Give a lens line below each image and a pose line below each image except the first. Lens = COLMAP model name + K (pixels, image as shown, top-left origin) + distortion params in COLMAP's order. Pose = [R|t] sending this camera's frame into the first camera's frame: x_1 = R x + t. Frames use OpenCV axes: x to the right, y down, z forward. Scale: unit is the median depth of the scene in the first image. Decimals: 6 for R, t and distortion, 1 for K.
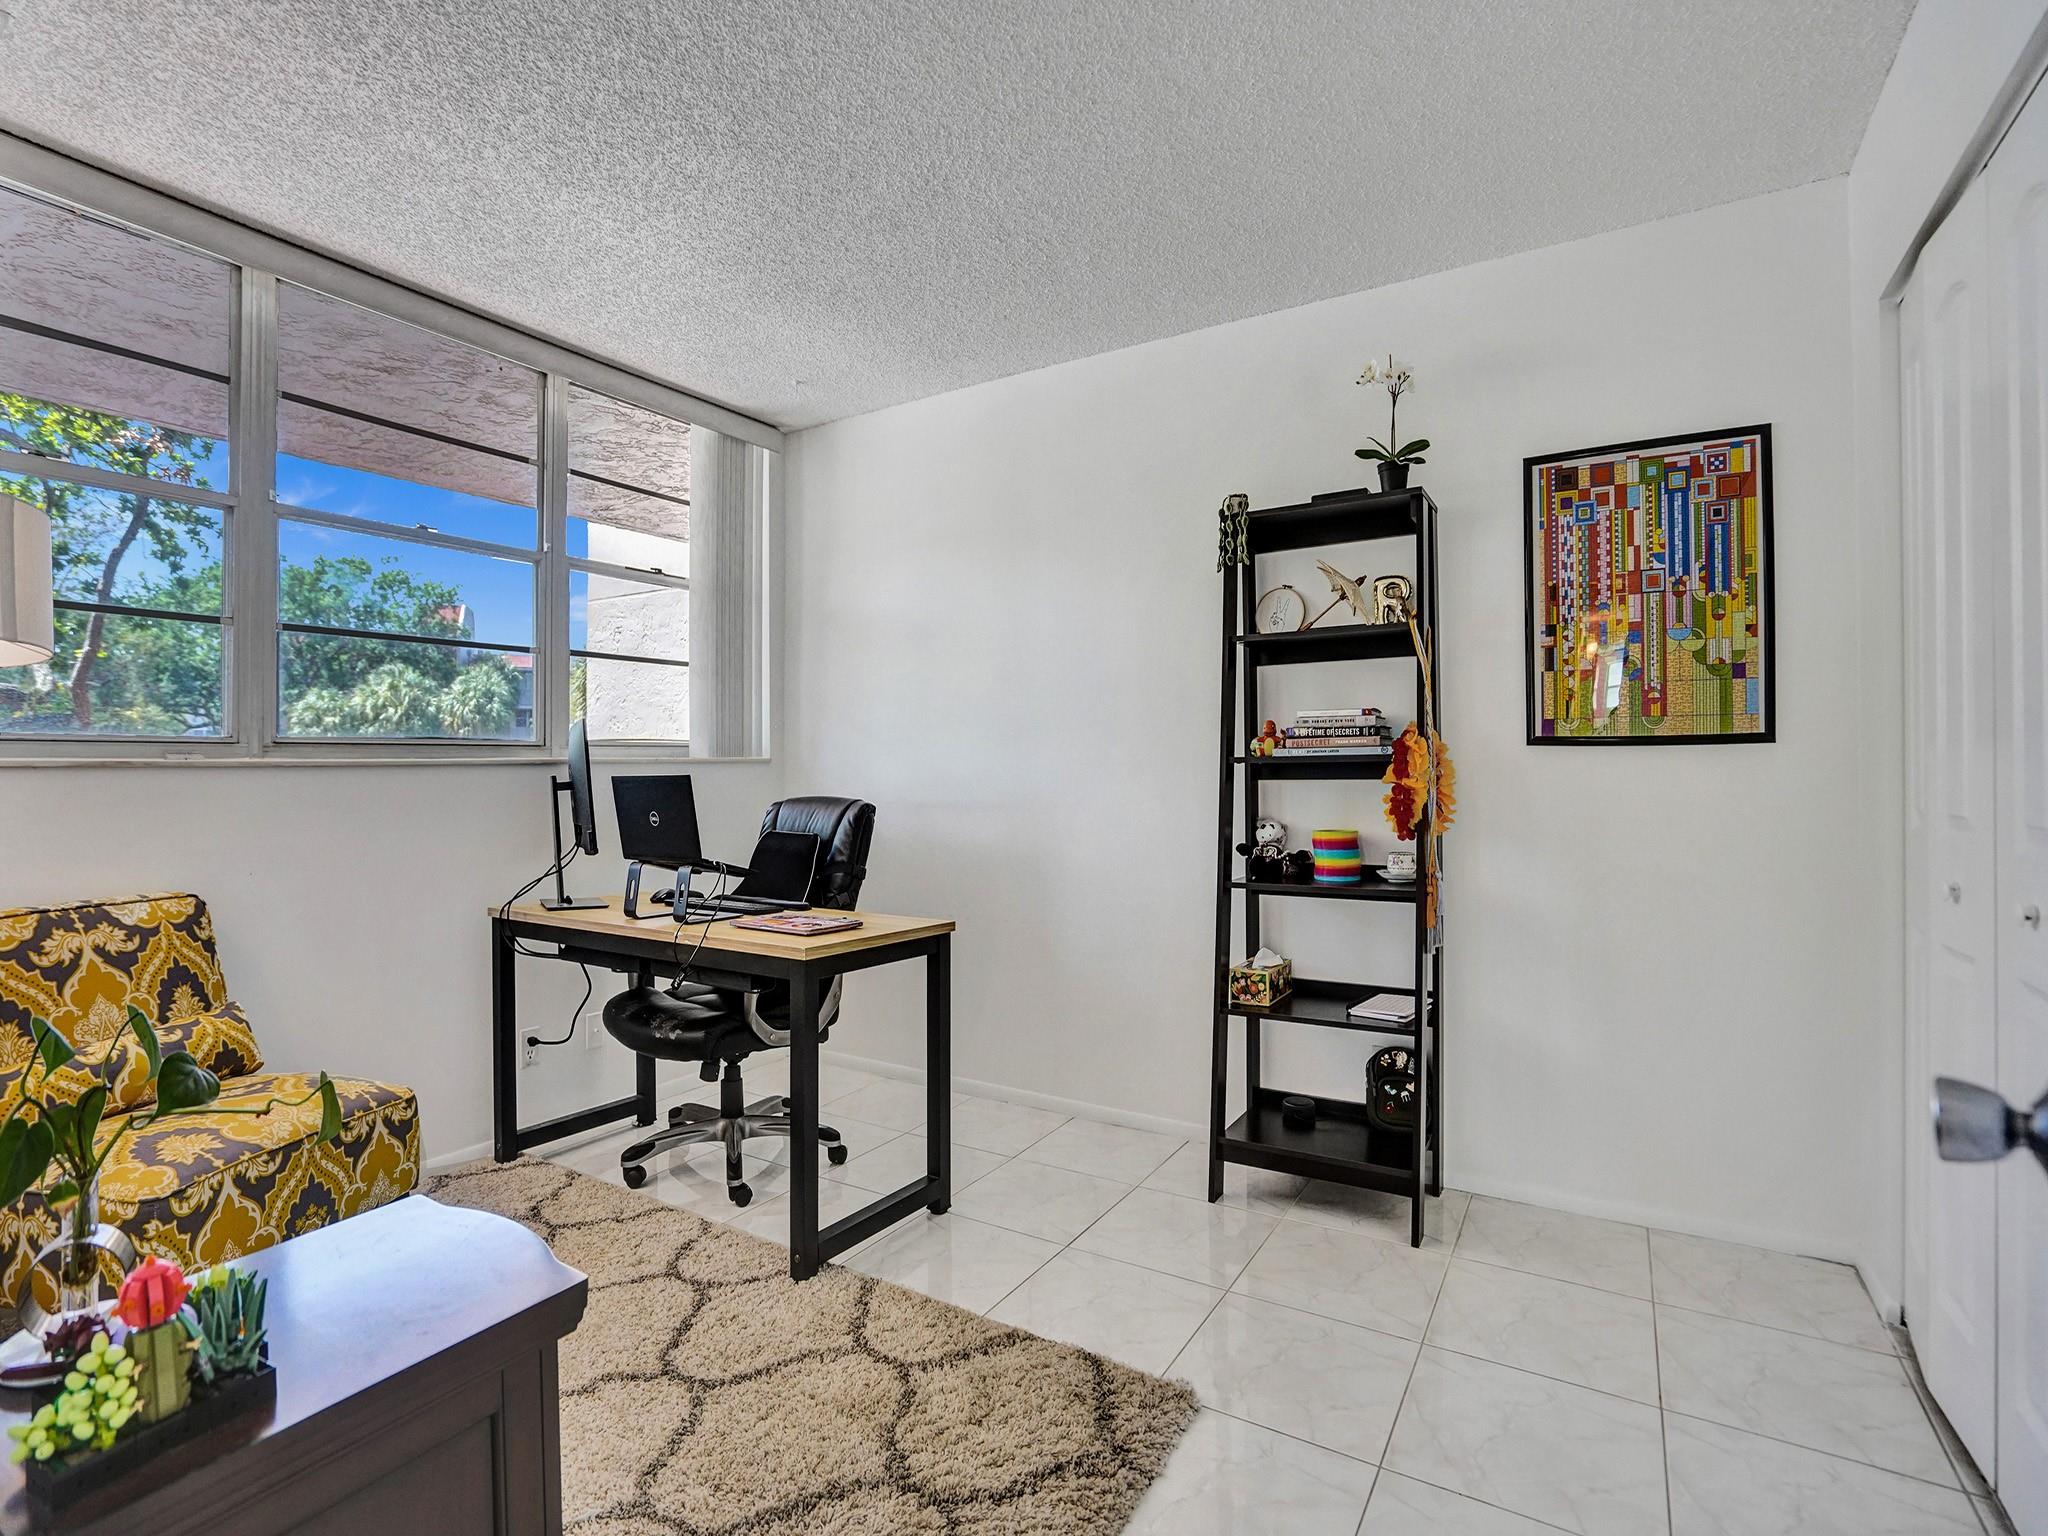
lens RADIAL K [[981.8, 0, 1022.2], [0, 981.8, 745.9], [0, 0, 1]] dist [-0.057858, 0.023626]
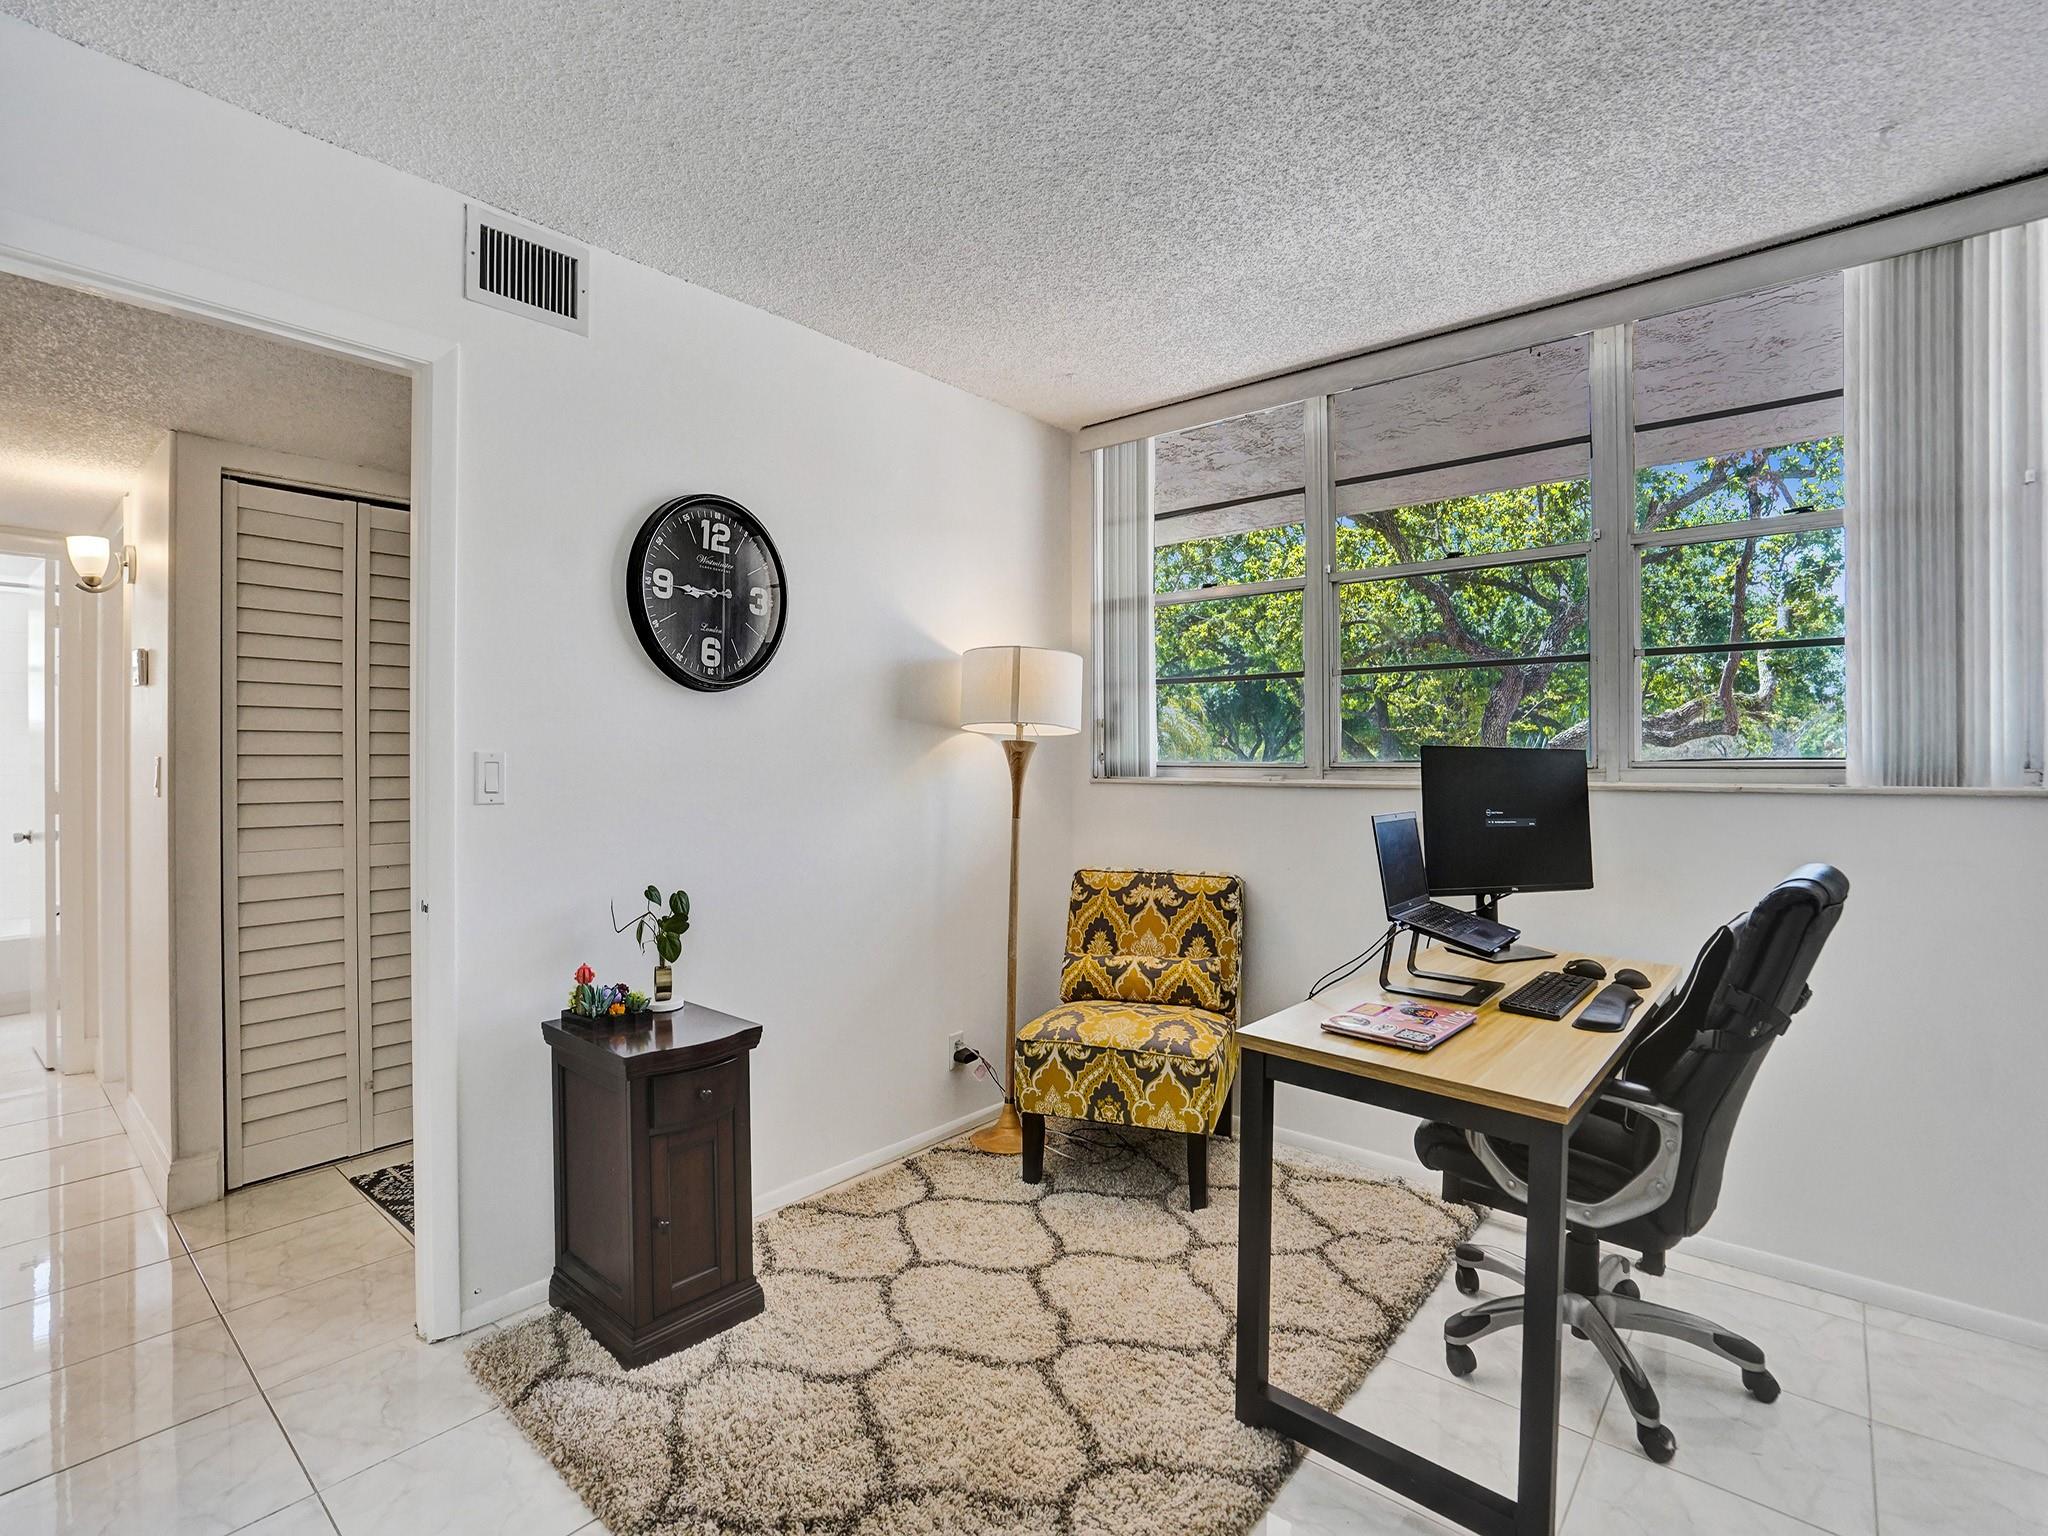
lens RADIAL K [[981.8, 0, 1022.2], [0, 981.8, 745.9], [0, 0, 1]] dist [-0.057858, 0.023626]
pose [[-0.151126, -0.005249, -0.988501, 0.692492], [0.021393, 0.999734, -0.008579, -0.037186], [0.988283, -0.022444, -0.150974, 1.030715]]
